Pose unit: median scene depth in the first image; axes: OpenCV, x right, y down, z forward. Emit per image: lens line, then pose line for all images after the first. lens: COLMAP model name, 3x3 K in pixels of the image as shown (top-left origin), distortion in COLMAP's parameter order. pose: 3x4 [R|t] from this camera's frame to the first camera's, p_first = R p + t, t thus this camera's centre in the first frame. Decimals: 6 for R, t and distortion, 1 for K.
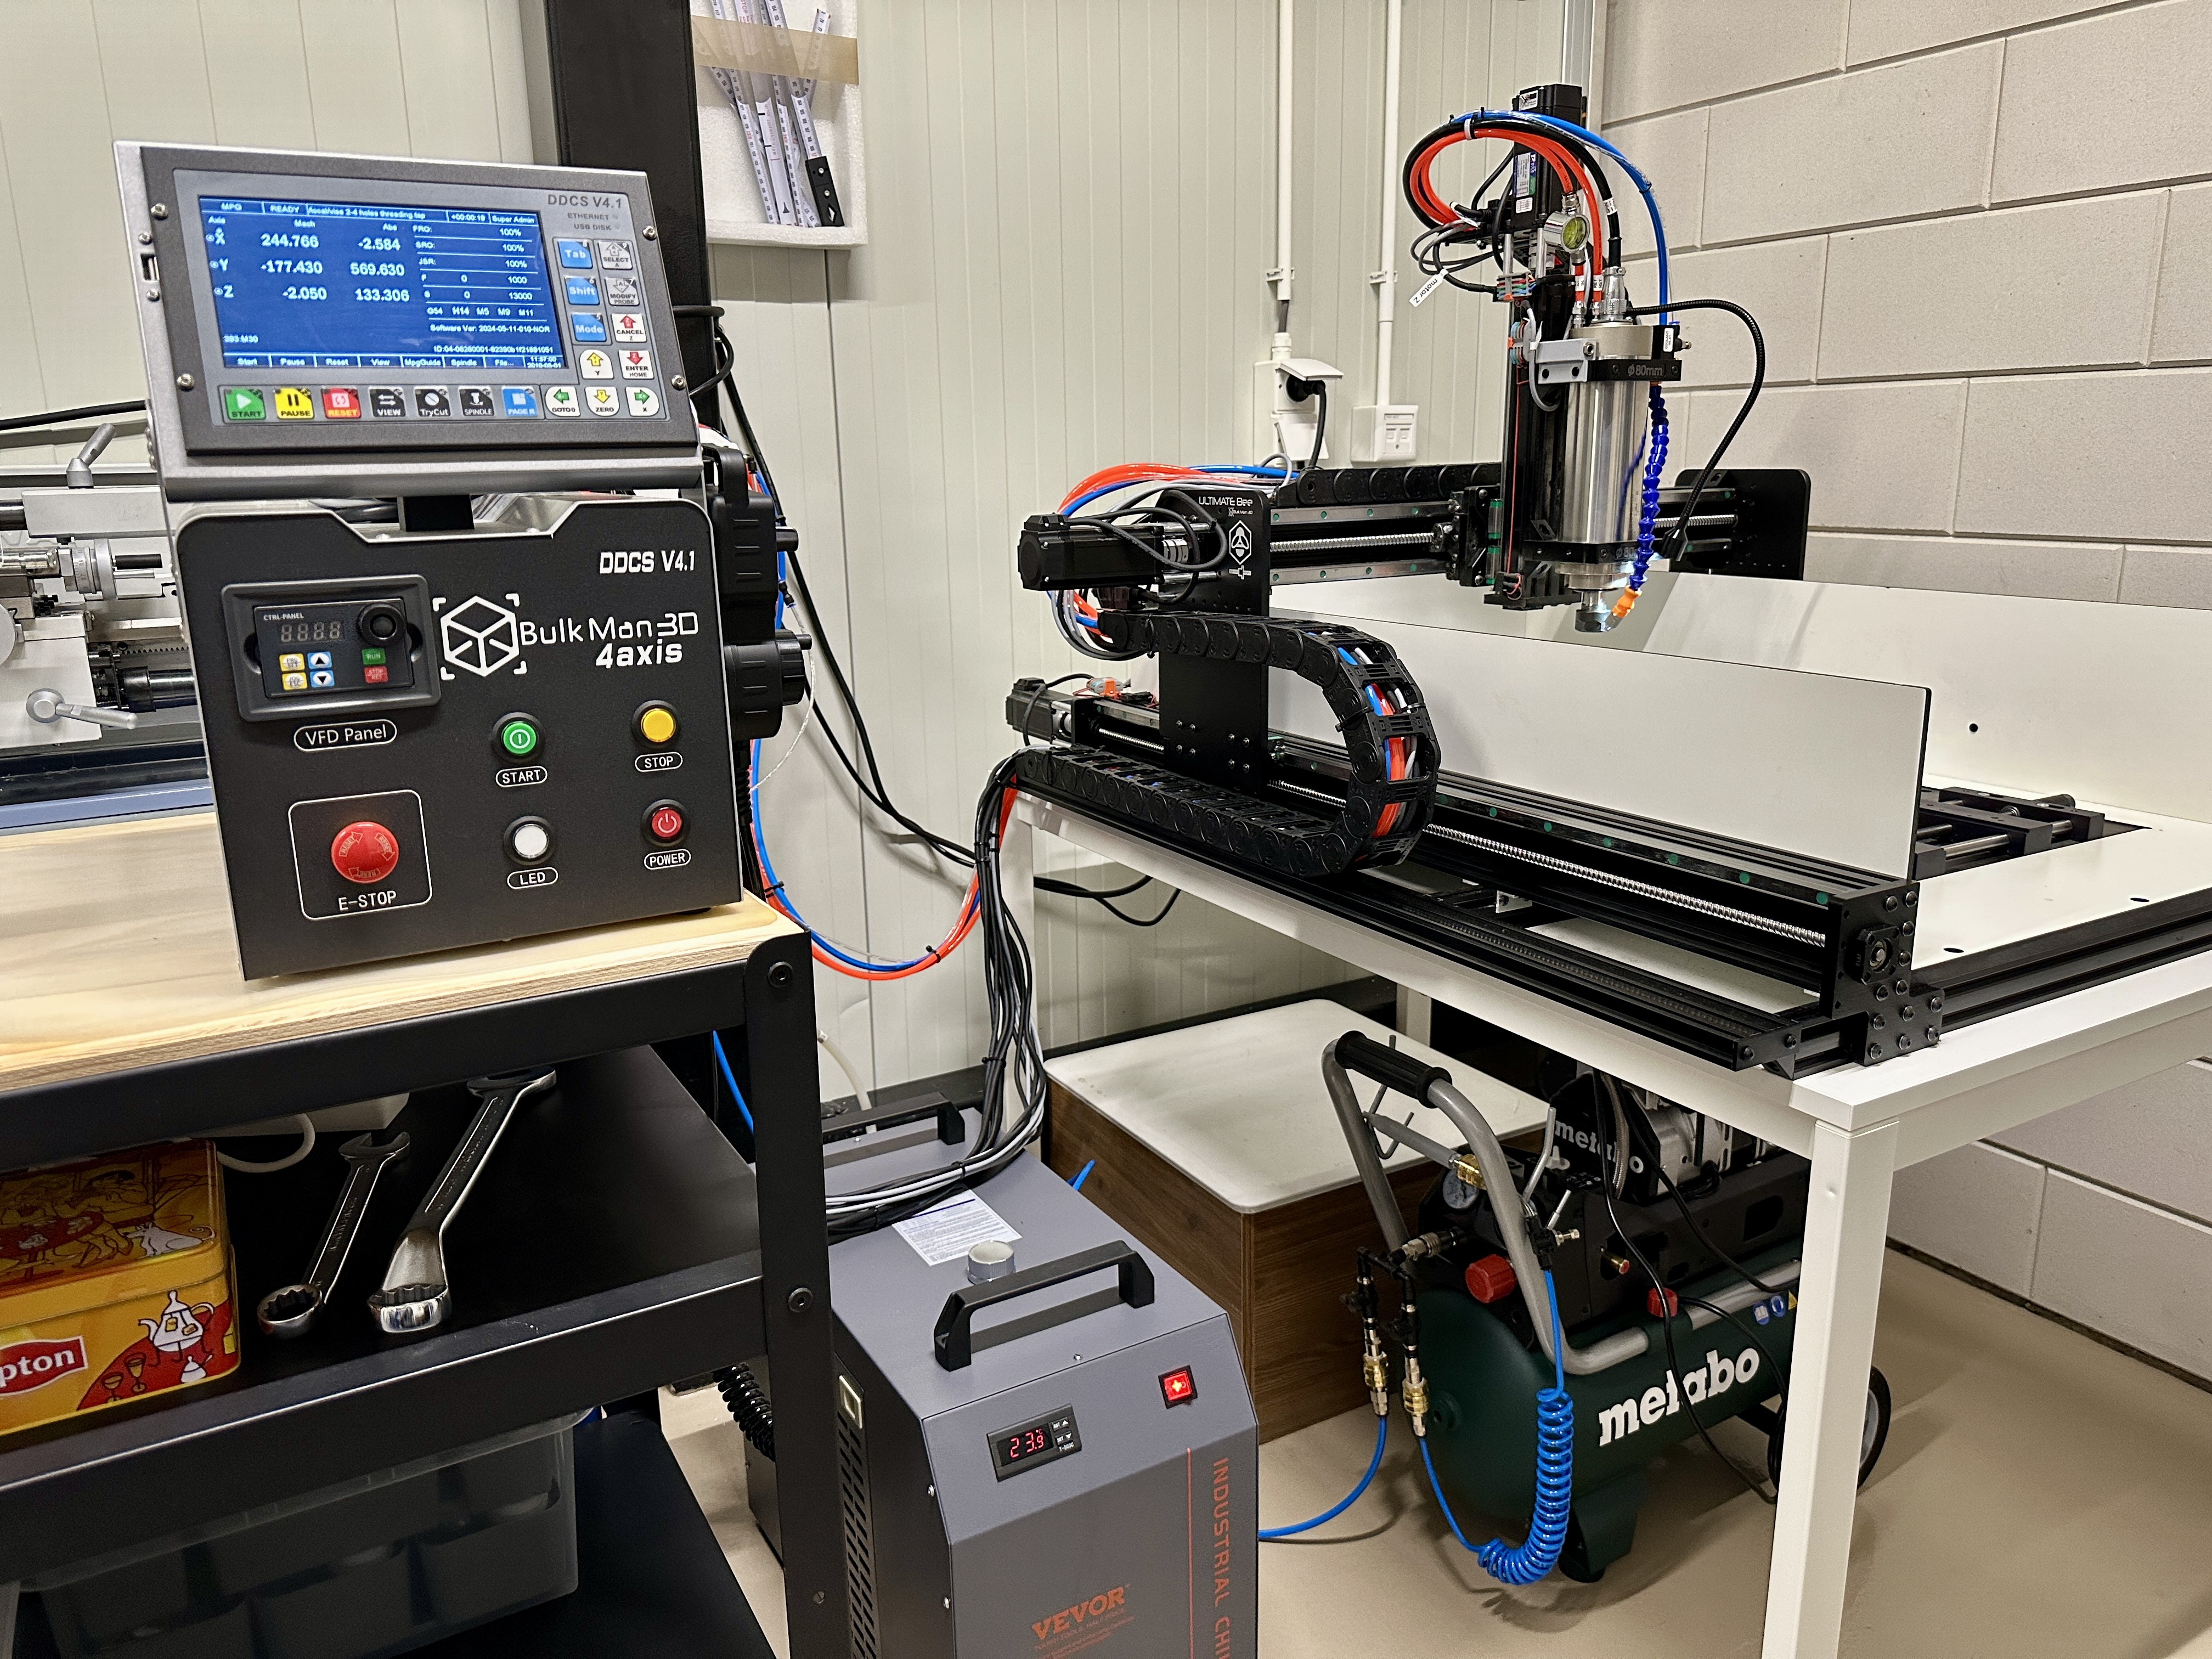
lens RADIAL K [[1563.2, 0, 1113.8], [0, 1563.2, 818.3], [0, 0, 1]] dist [0.050149, -0.046372]
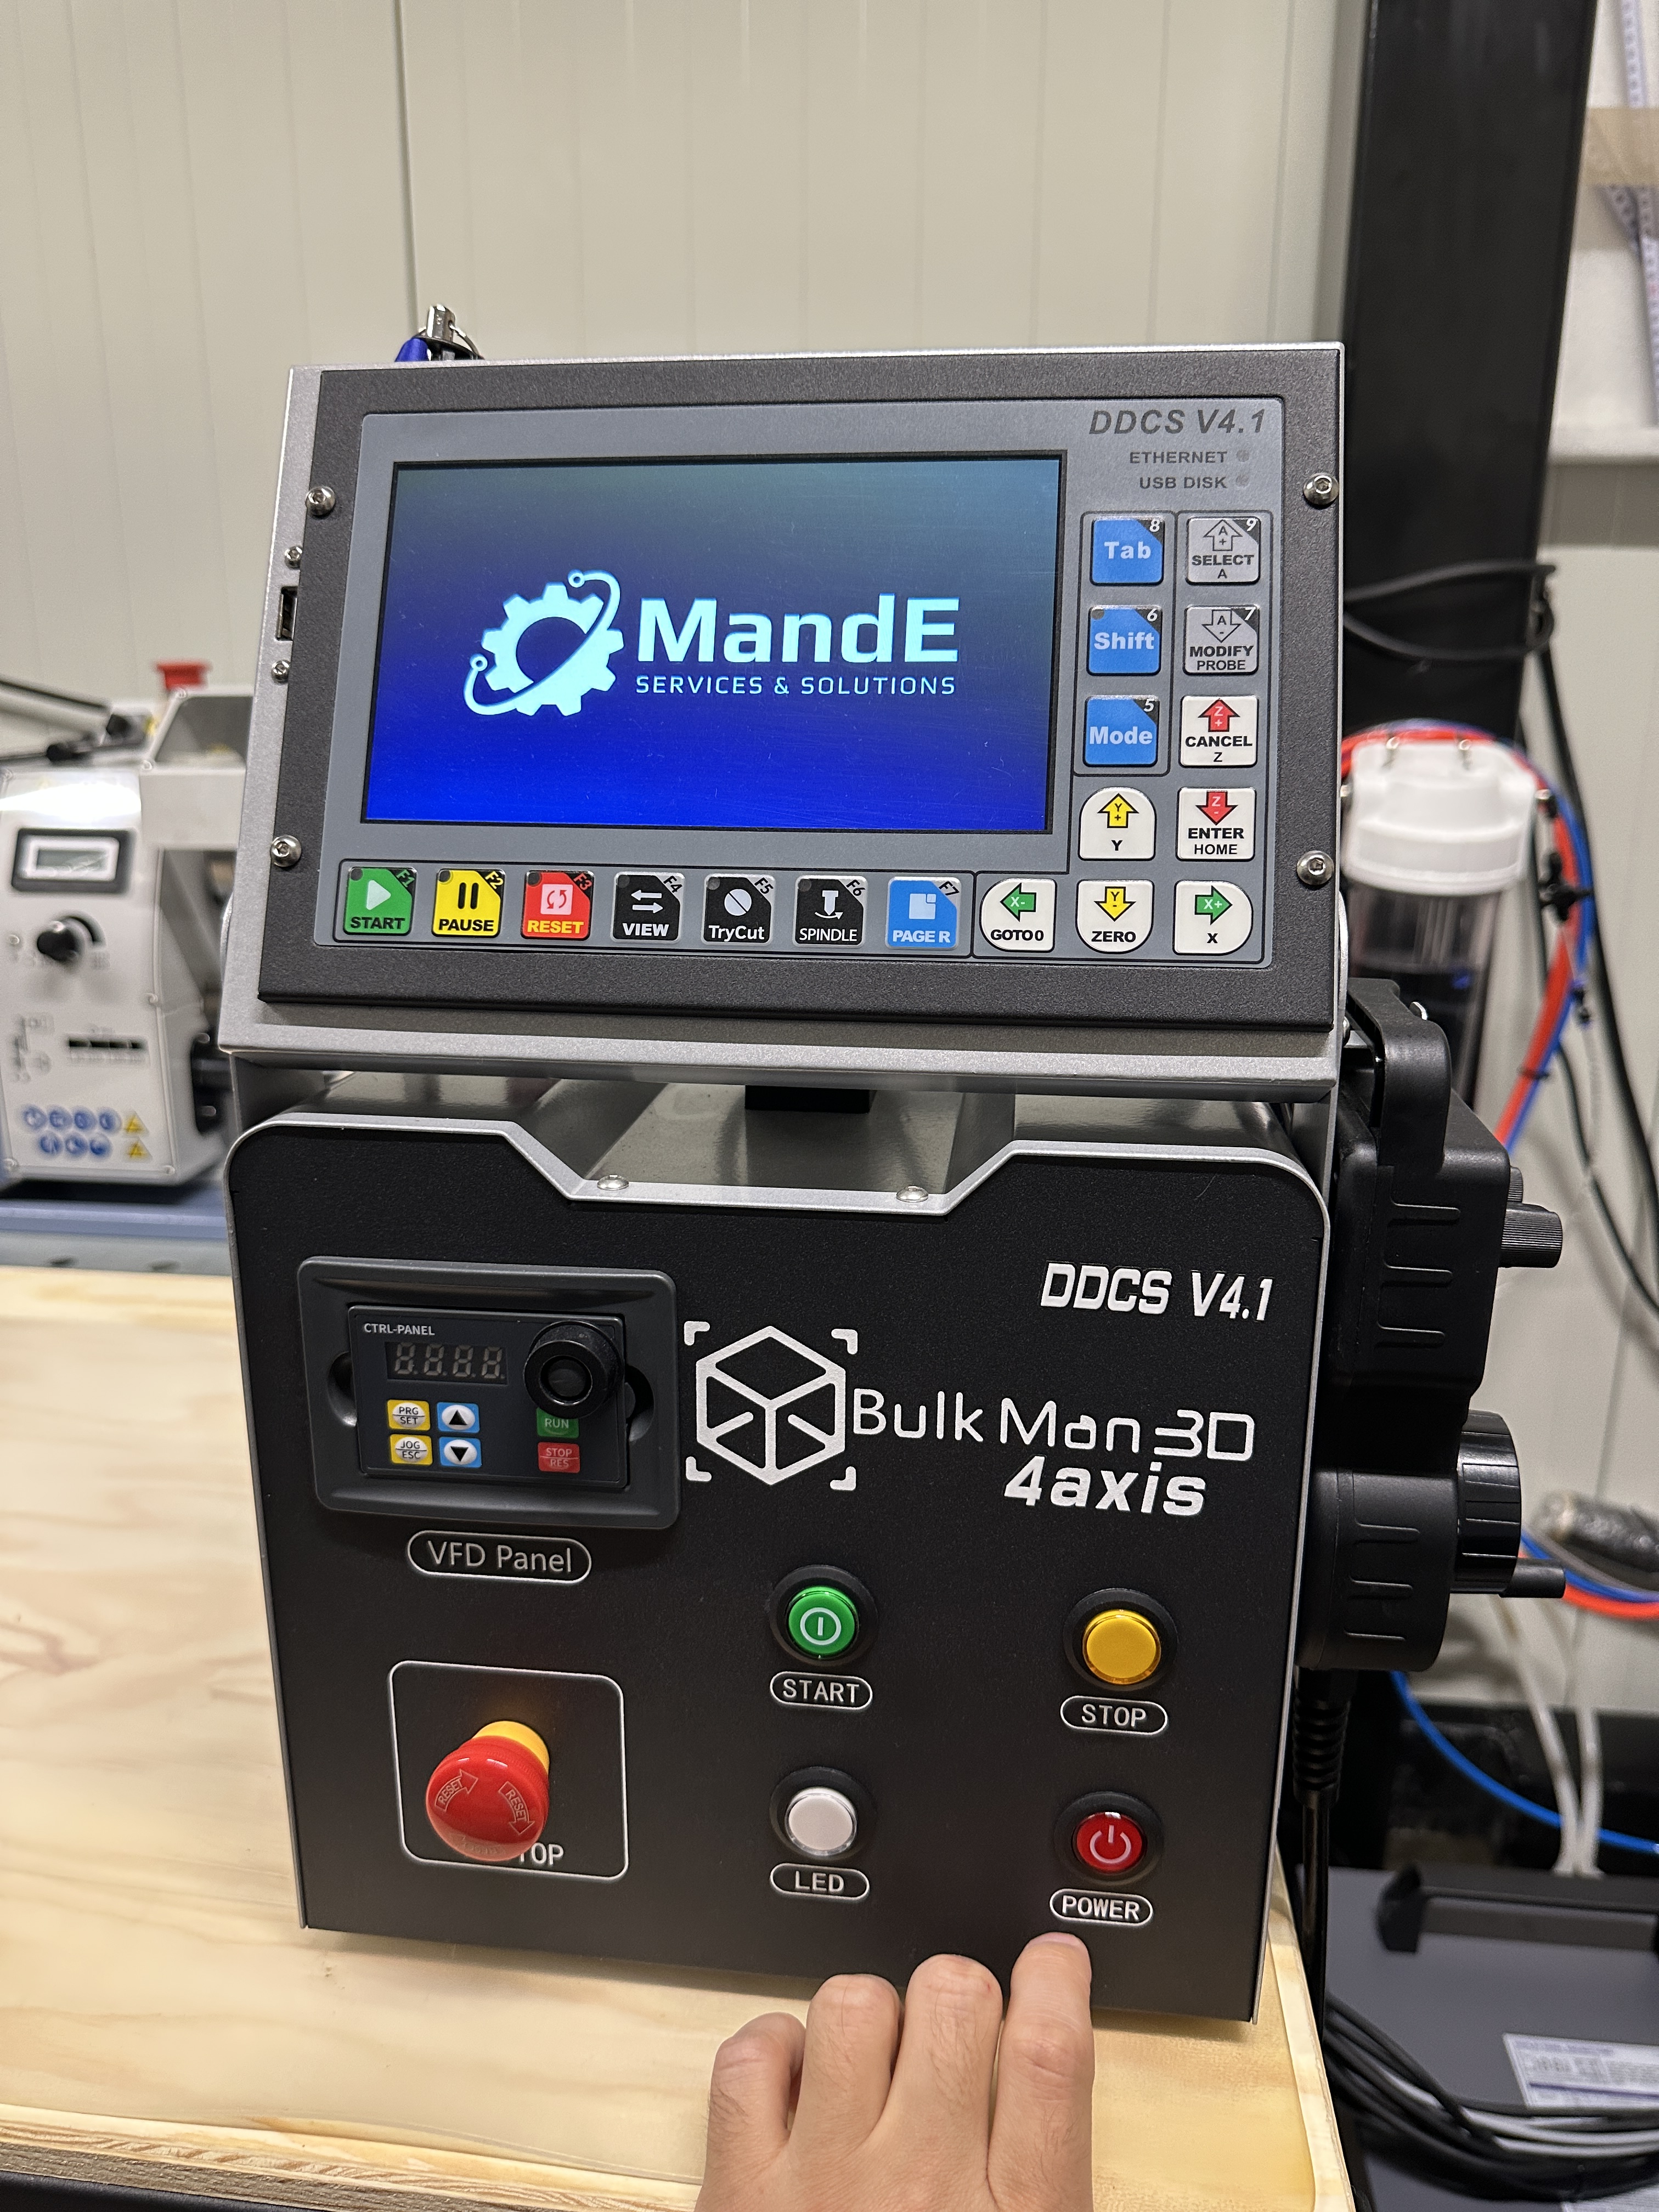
lens RADIAL K [[1563.2, 0, 871.3], [0, 1563.2, 1104.9], [0, 0, 1]] dist [0.050149, -0.046372]
pose [[0.806965, 0.186120, -0.560506, -0.136524], [-0.163648, 0.982351, 0.090592, -0.243172], [0.567474, 0.018621, 0.823180, 0.627927]]
